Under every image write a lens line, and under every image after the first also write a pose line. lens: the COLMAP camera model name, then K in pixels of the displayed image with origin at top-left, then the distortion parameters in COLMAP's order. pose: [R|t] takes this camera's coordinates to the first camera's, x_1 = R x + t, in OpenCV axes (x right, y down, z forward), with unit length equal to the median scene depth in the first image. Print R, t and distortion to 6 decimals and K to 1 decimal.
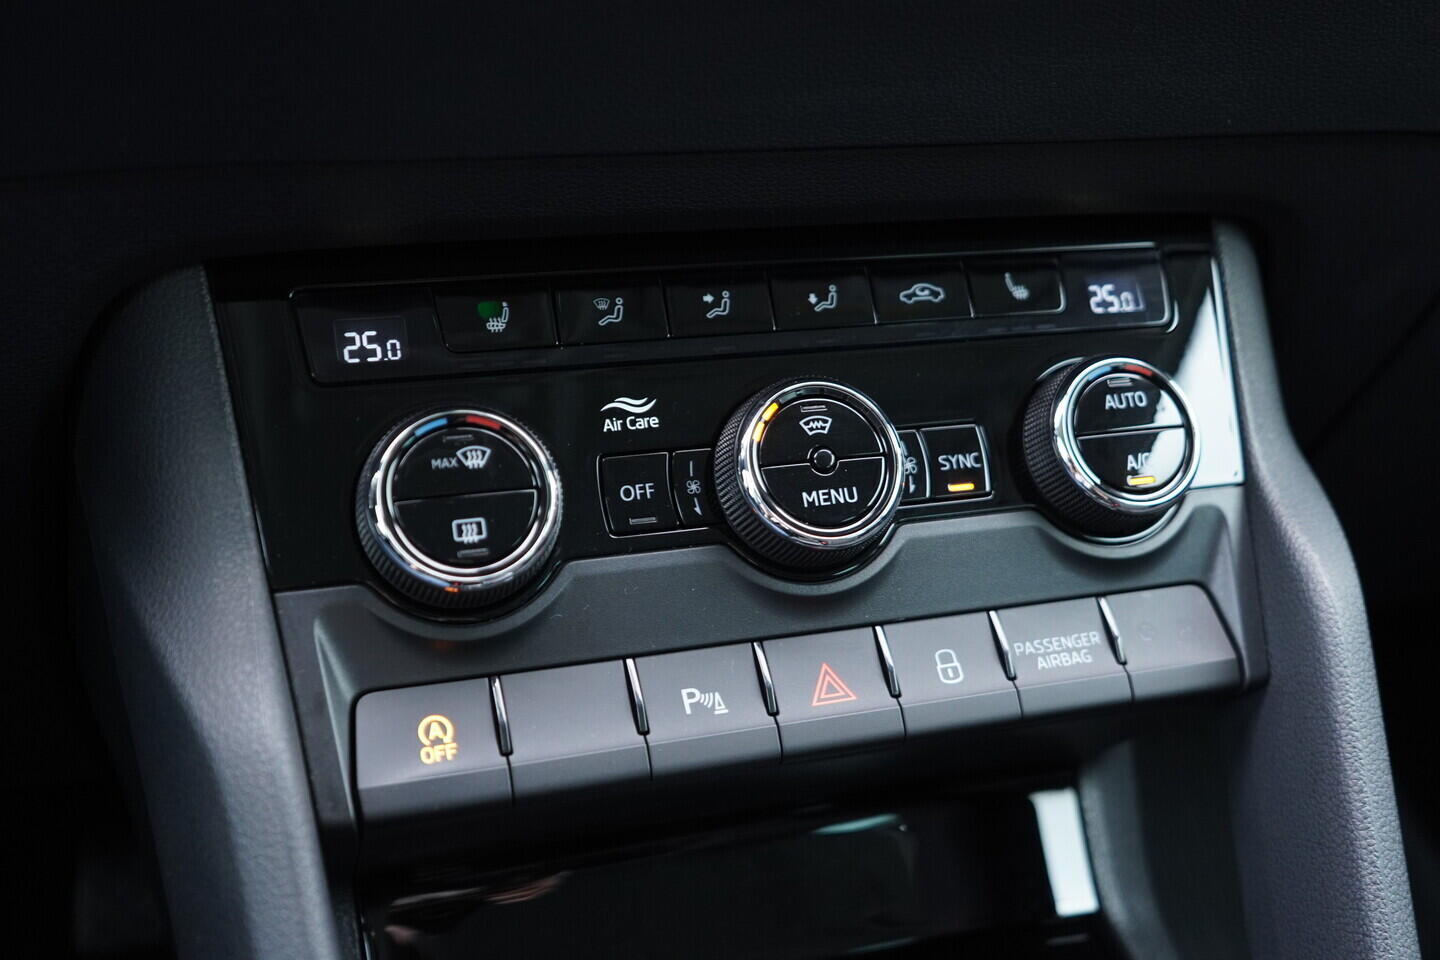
lens RADIAL K [[1468.5, 0, 720.0], [0, 1468.5, 480.0], [0, 0, 1]] dist [-0.006647, 0.000329]
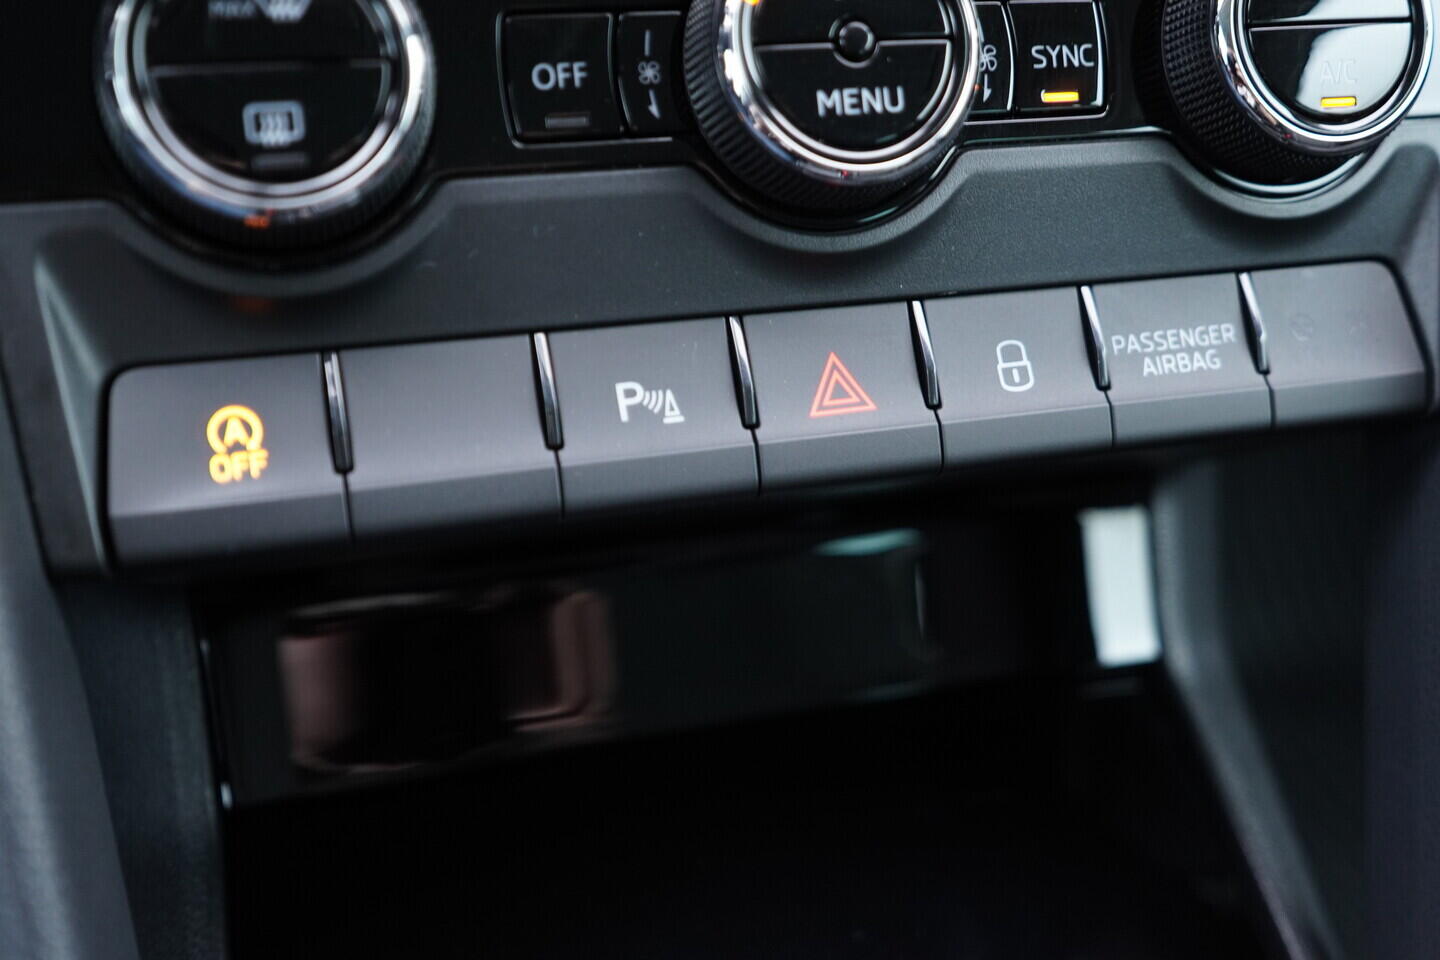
lens RADIAL K [[1525.8, 0, 720.2], [0, 1525.8, 463.9], [0, 0, 1]] dist [-0.007128, 0.014242]
pose [[0.998366, 0.057035, 0.003480, 0.020410], [-0.056077, 0.966272, 0.251345, 0.000687], [0.010973, -0.251130, 0.967891, 0.313649]]
